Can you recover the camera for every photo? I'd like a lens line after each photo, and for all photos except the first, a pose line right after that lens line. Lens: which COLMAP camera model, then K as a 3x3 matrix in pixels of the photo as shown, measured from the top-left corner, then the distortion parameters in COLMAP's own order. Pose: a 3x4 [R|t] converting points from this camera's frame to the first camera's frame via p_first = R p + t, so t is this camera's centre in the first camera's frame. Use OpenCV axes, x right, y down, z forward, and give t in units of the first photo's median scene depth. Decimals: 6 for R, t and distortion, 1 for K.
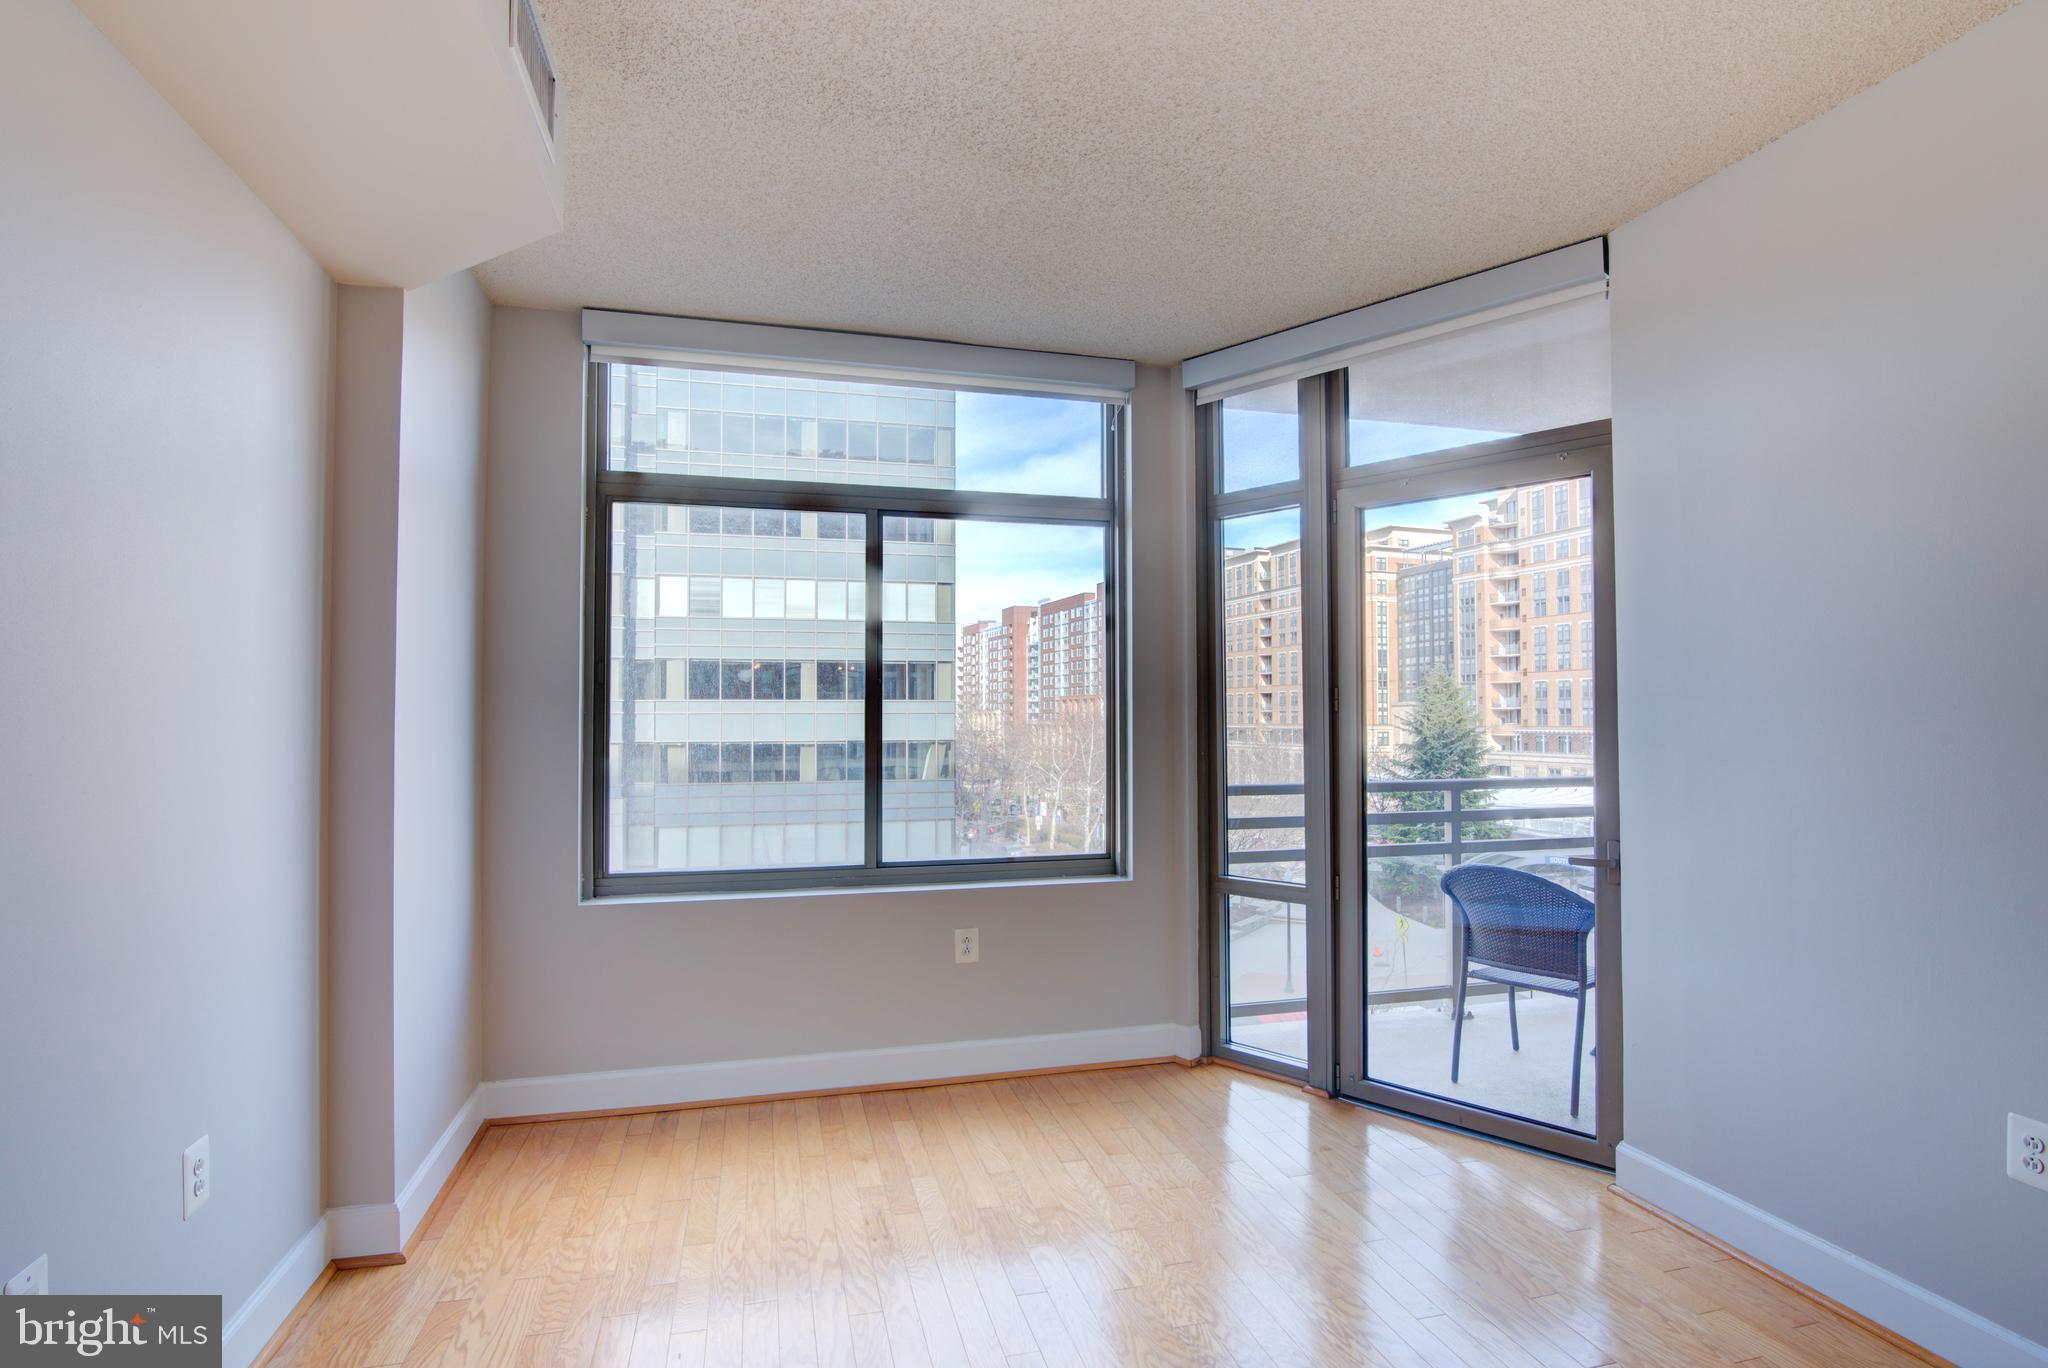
lens RADIAL K [[1023.6, 0, 1032.9], [0, 1023.6, 687.7], [0, 0, 1]] dist [-0.015429, 0.001807]
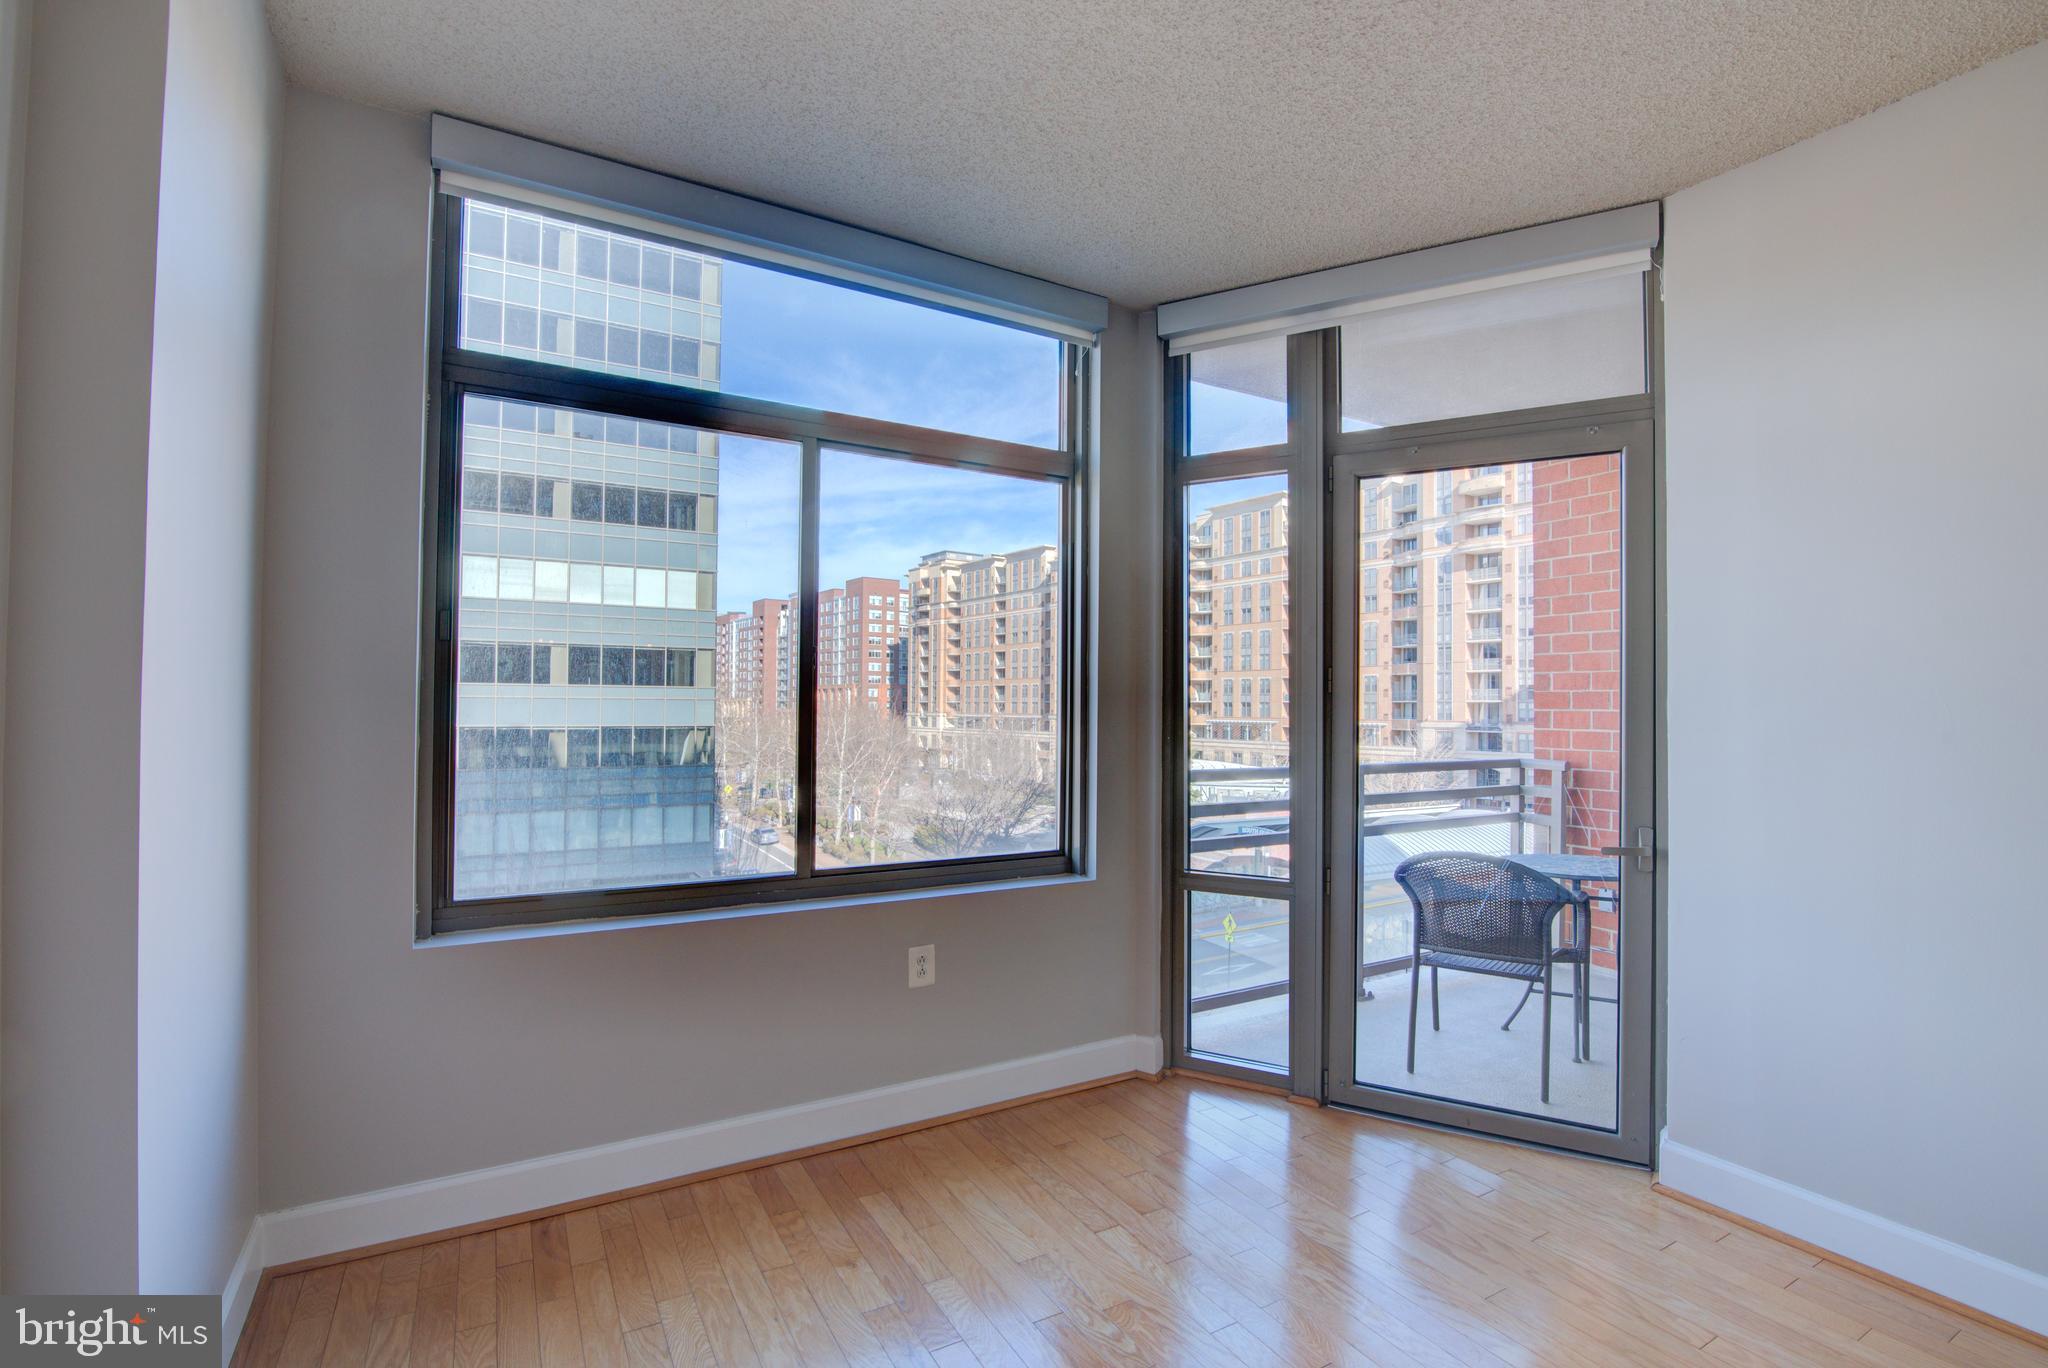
lens RADIAL K [[940.3, 0, 1035.9], [0, 940.3, 690.2], [0, 0, 1]] dist [-0.017428, 0.000035]
pose [[0.965396, 0.014618, 0.260380, -0.168991], [-0.017615, 0.999803, 0.009178, 0.016038], [-0.260195, -0.013447, 0.965463, 0.221673]]
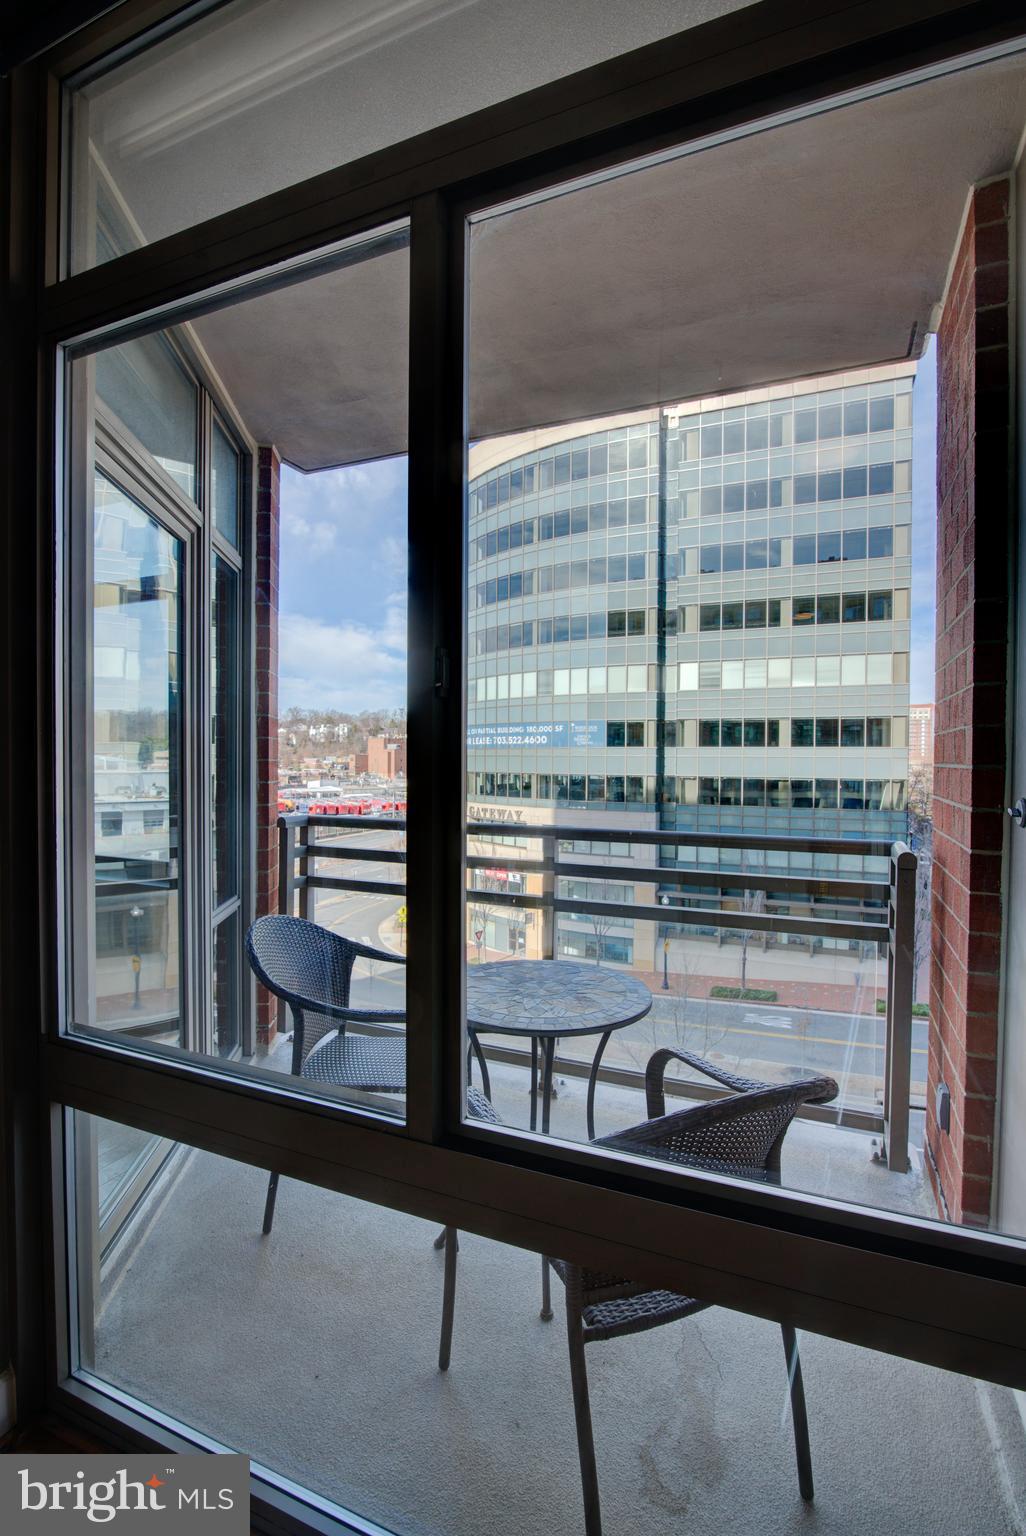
lens RADIAL K [[705.2, 0, 518.6], [0, 705.2, 768.4], [0, 0, 1]] dist [-0.017428, 0.000035]
pose [[0.781322, 0.018271, -0.623861, 1.243661], [0.007718, 0.999212, 0.038929, 0.013681], [0.624081, -0.035230, 0.780565, 0.746000]]
